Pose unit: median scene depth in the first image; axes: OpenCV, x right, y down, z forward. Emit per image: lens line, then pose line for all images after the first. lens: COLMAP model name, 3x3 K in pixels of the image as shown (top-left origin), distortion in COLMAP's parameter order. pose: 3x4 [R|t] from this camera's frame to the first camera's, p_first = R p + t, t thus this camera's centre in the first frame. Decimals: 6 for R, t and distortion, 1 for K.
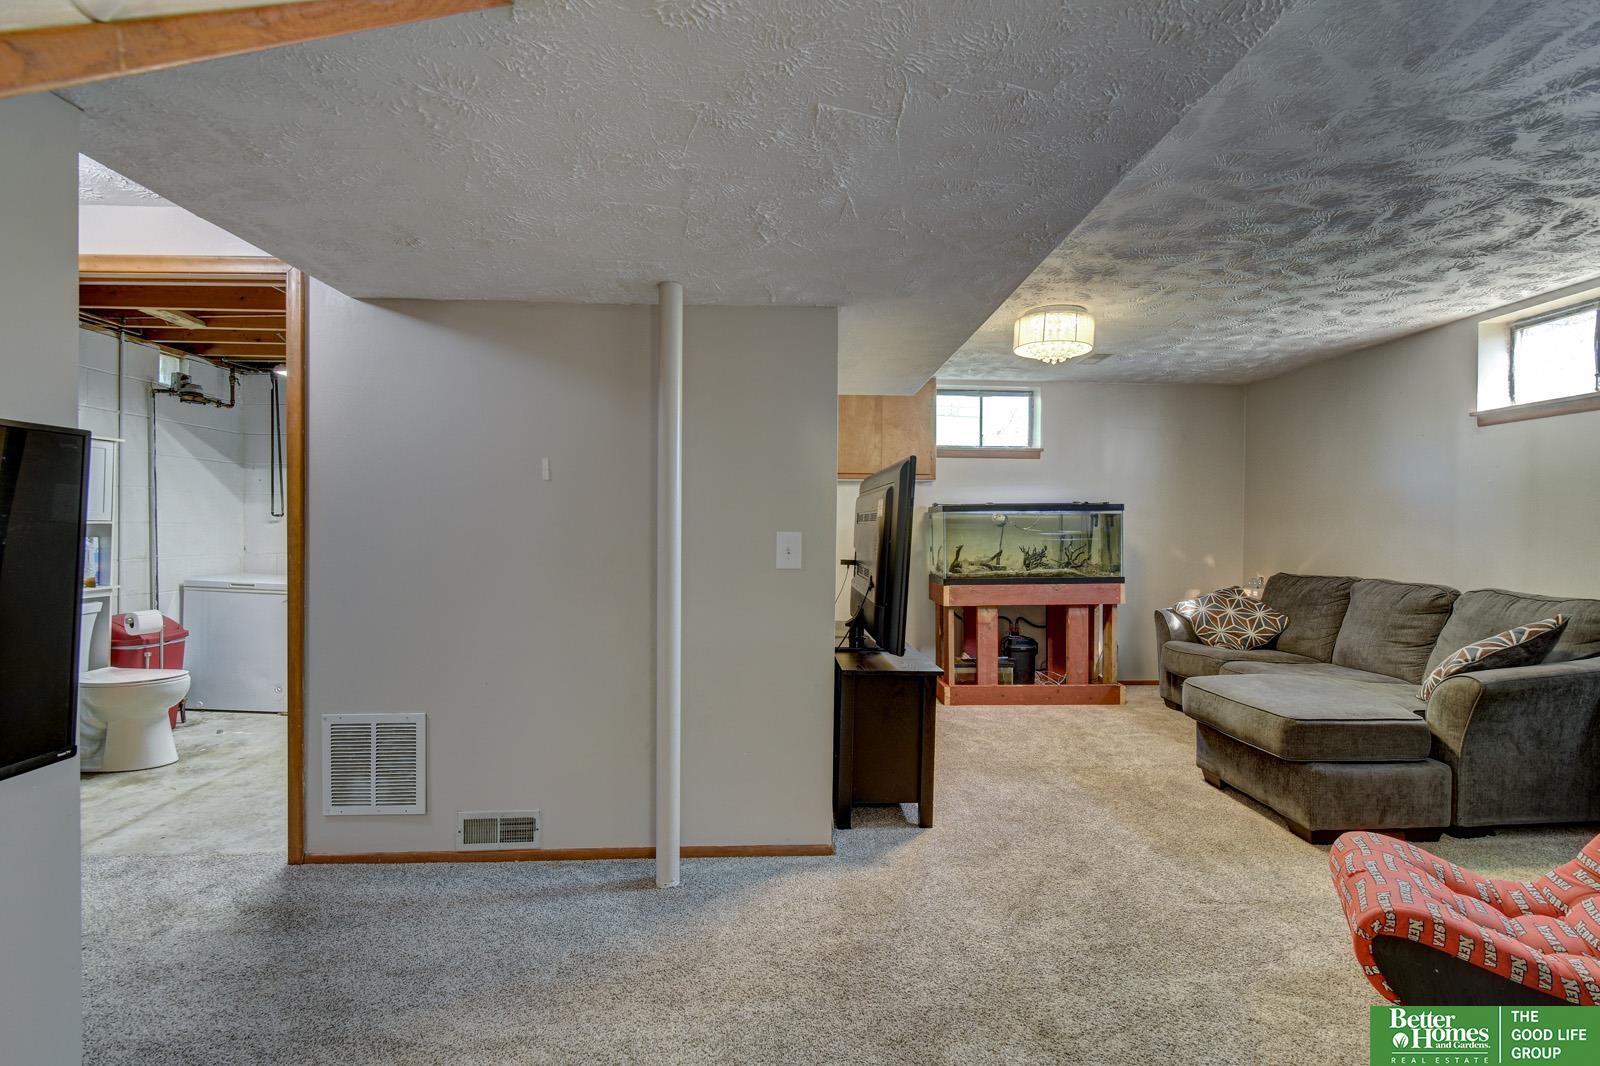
lens RADIAL K [[716.5, 0, 800.0], [0, 716.5, 533.0], [0, 0, 1]] dist [-0.001391, -0.013919]
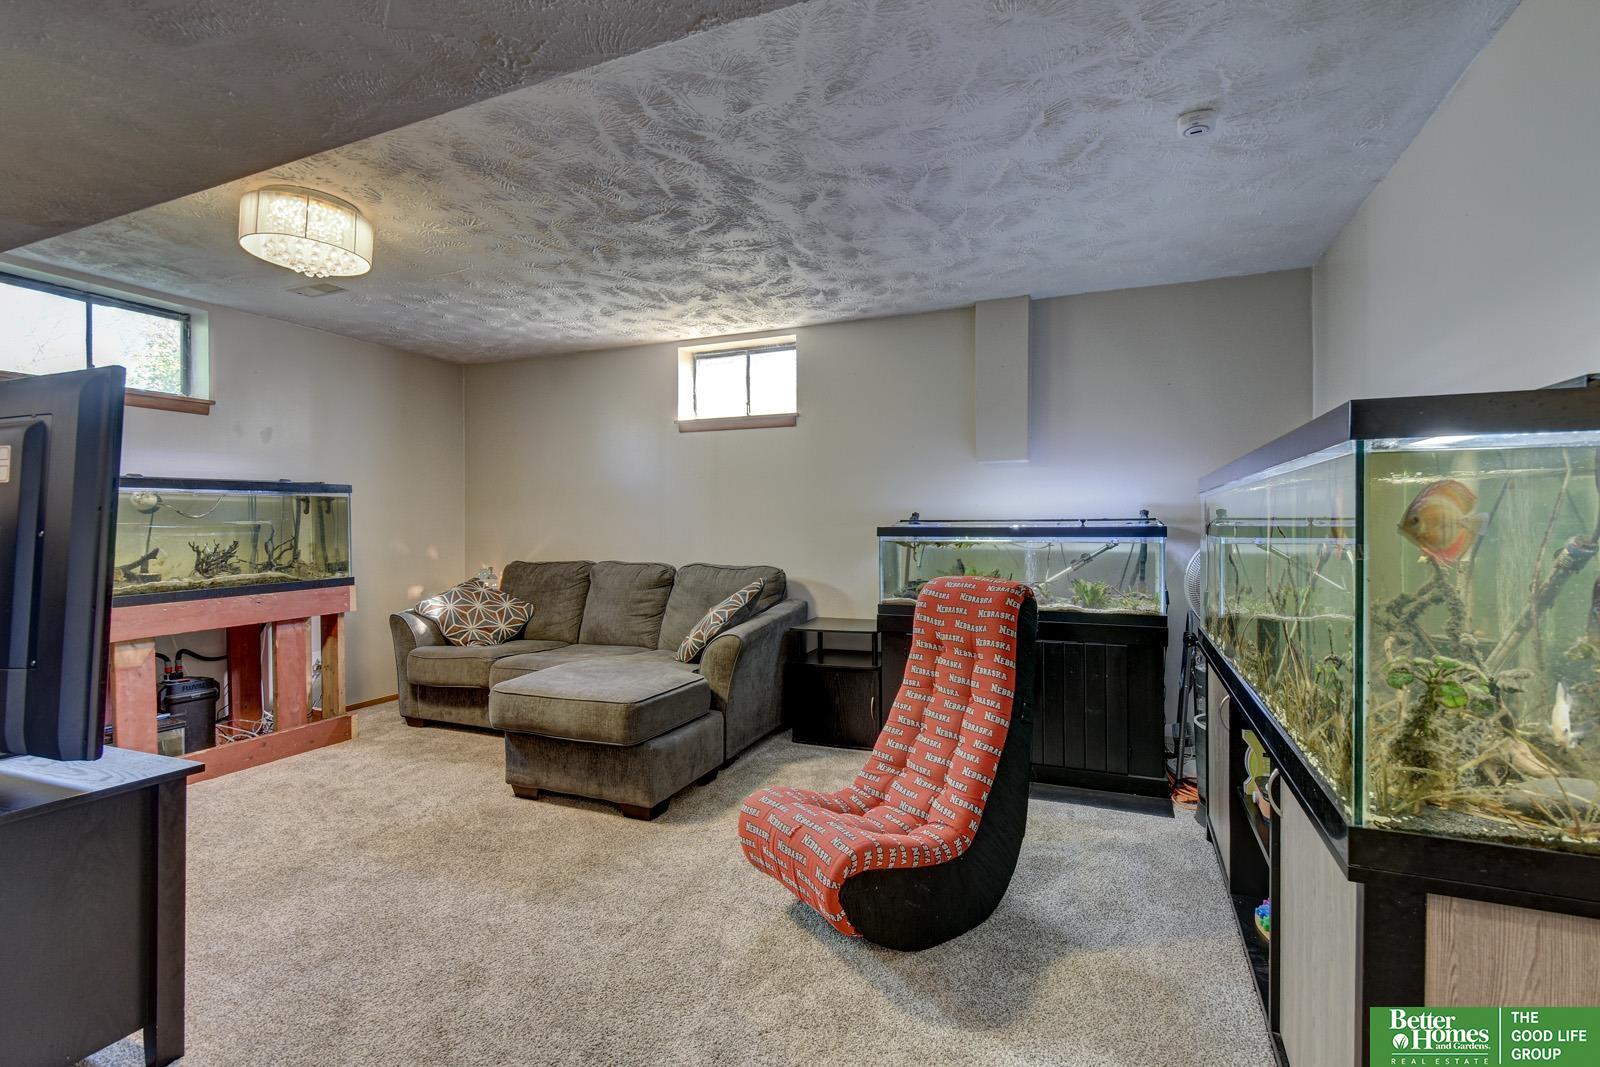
lens RADIAL K [[717.9, 0, 847.6], [0, 717.9, 527.1], [0, 0, 1]] dist [-0.014421, -0.000770]
pose [[0.387600, -0.011388, 0.921757, -0.089415], [0.012012, 0.999901, 0.007302, 0.009676], [-0.921749, 0.008241, 0.387699, 0.272128]]
